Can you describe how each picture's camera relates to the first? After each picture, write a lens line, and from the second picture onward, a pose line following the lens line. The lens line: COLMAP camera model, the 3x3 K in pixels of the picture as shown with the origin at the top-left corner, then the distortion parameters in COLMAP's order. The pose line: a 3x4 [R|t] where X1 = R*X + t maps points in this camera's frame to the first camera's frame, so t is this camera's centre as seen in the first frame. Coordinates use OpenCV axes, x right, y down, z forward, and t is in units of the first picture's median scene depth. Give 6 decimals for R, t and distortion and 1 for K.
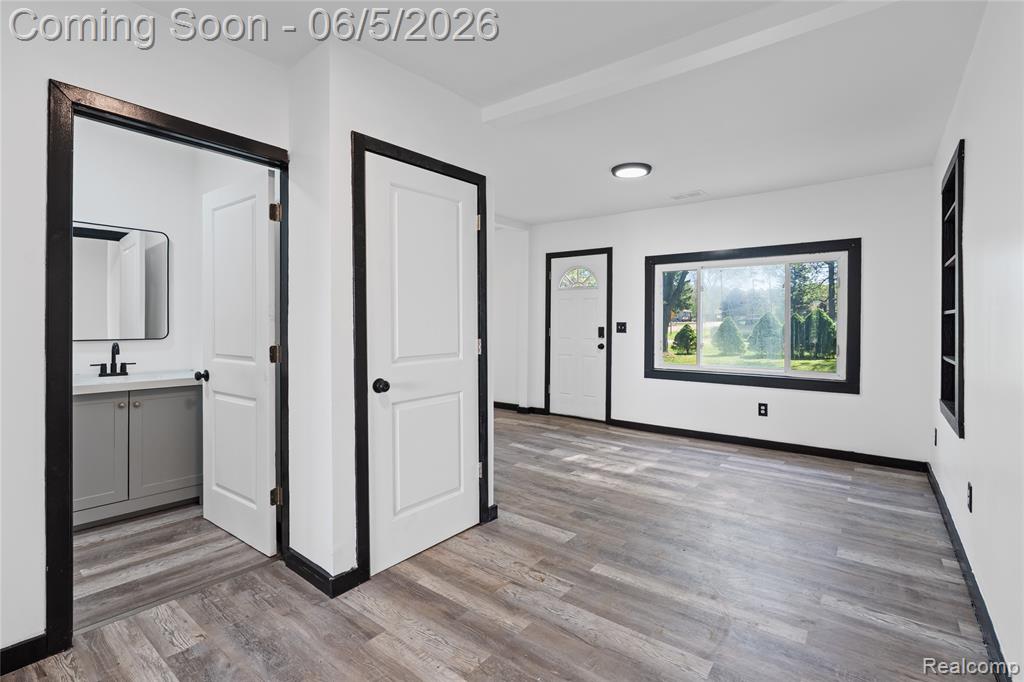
lens RADIAL K [[472.5, 0, 517.8], [0, 472.5, 325.4], [0, 0, 1]] dist [-0.010631, 0.003301]
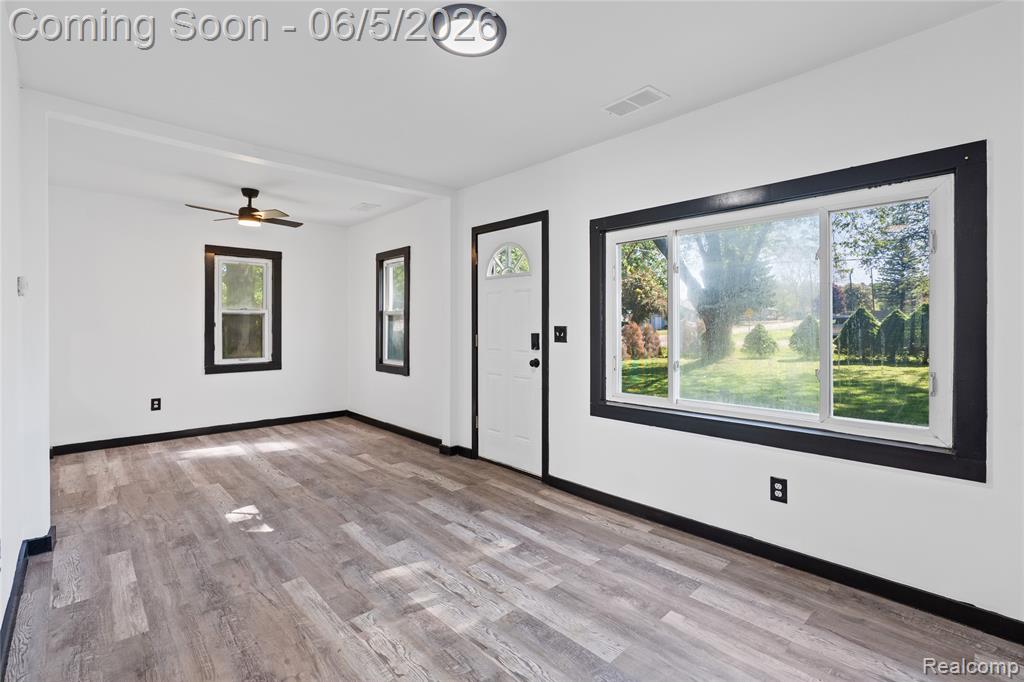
lens RADIAL K [[472.5, 0, 515.0], [0, 472.5, 324.0], [0, 0, 1]] dist [-0.010631, 0.003301]
pose [[0.987286, -0.008214, -0.158744, 0.363099], [0.007549, 0.999960, -0.004790, -0.009706], [0.158777, 0.003531, 0.987308, 0.496914]]
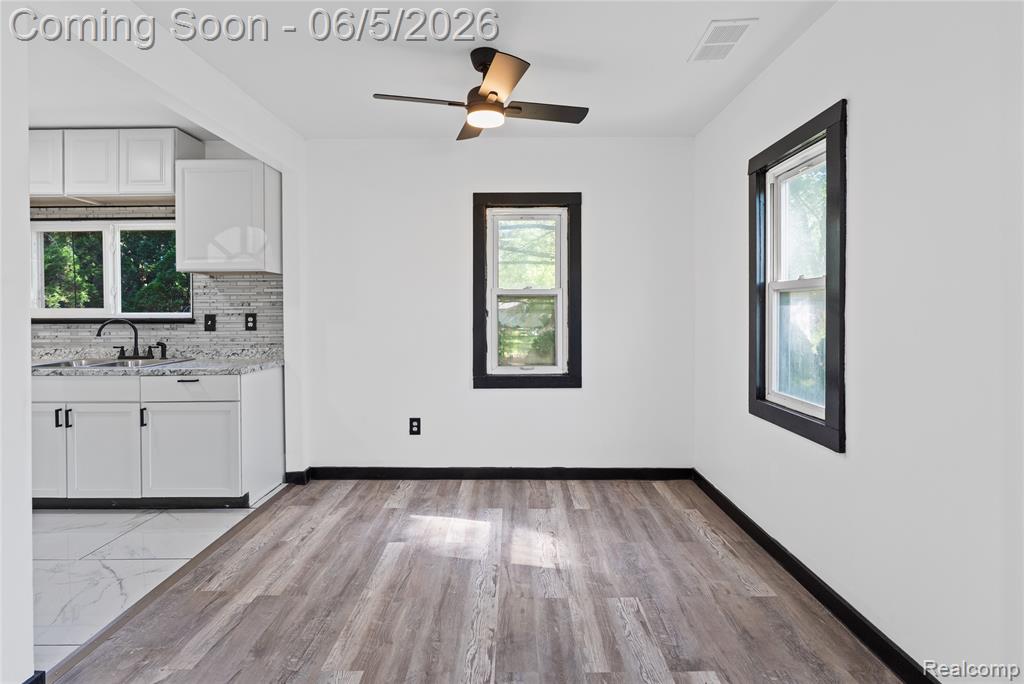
lens RADIAL K [[472.5, 0, 514.3], [0, 472.5, 312.9], [0, 0, 1]] dist [-0.010631, 0.003301]
pose [[0.610446, -0.009176, -0.792005, 0.047129], [0.005422, 0.999958, -0.007407, -0.014593], [0.792039, 0.000227, 0.610470, 1.167670]]
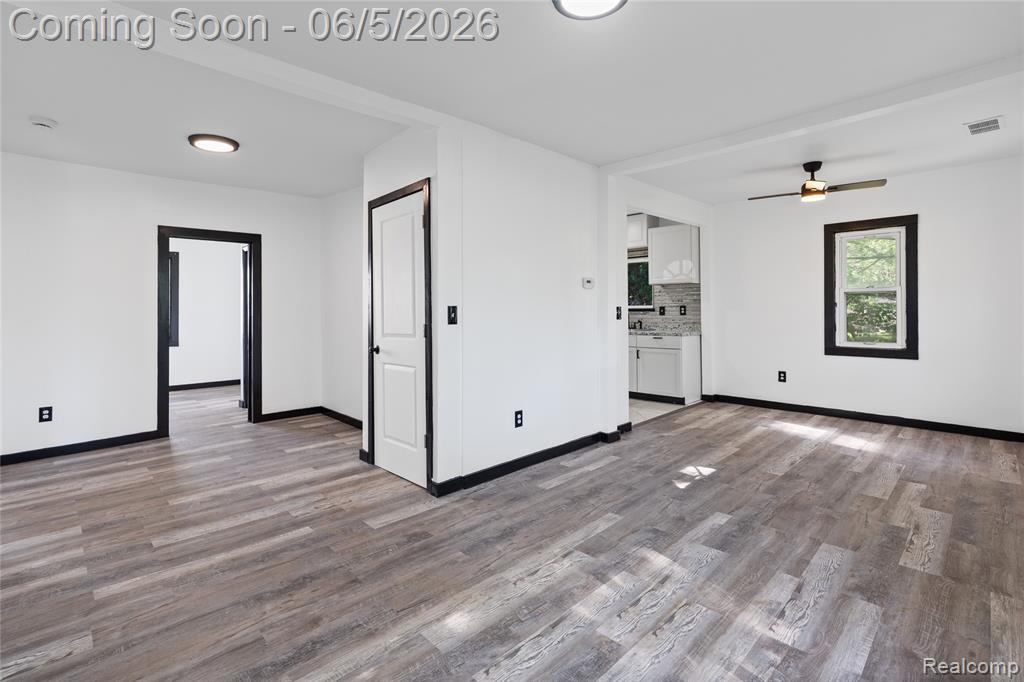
lens RADIAL K [[472.5, 0, 512.5], [0, 472.5, 310.5], [0, 0, 1]] dist [-0.010631, 0.003301]
pose [[-0.143188, -0.004699, -0.989684, 0.715173], [0.001119, 0.999987, -0.004910, 0.000294], [0.989695, -0.001811, -0.143181, 0.973176]]
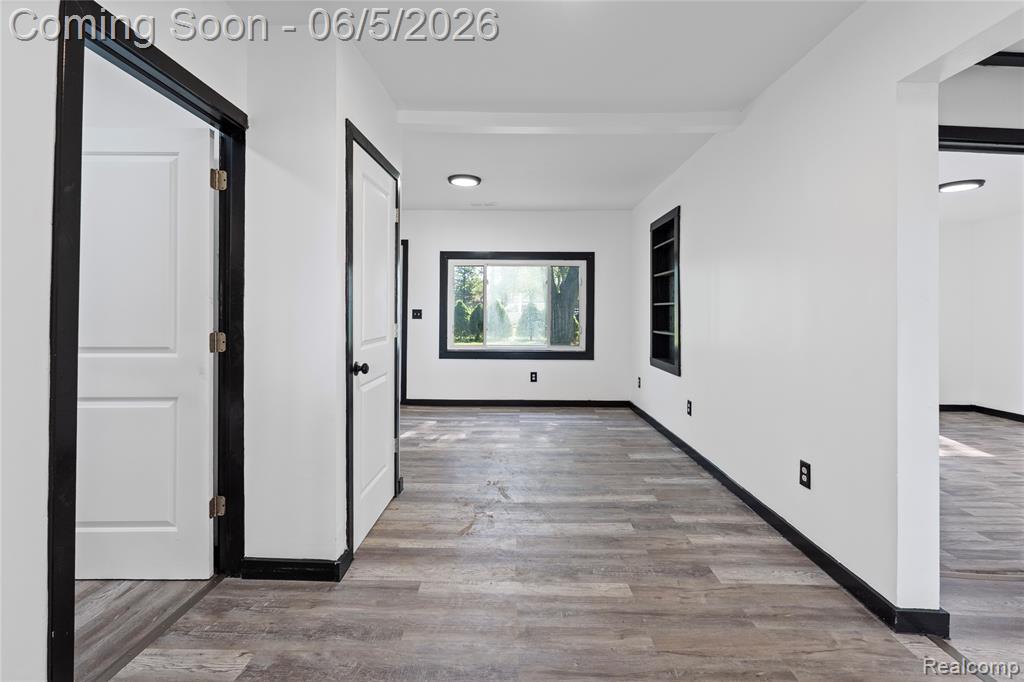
lens RADIAL K [[472.5, 0, 519.2], [0, 472.5, 307.8], [0, 0, 1]] dist [-0.010631, 0.003301]
pose [[0.790968, 0.009449, 0.611784, -0.367880], [-0.002029, 0.999916, -0.012820, 0.004505], [-0.611854, 0.008899, 0.790921, -0.017256]]
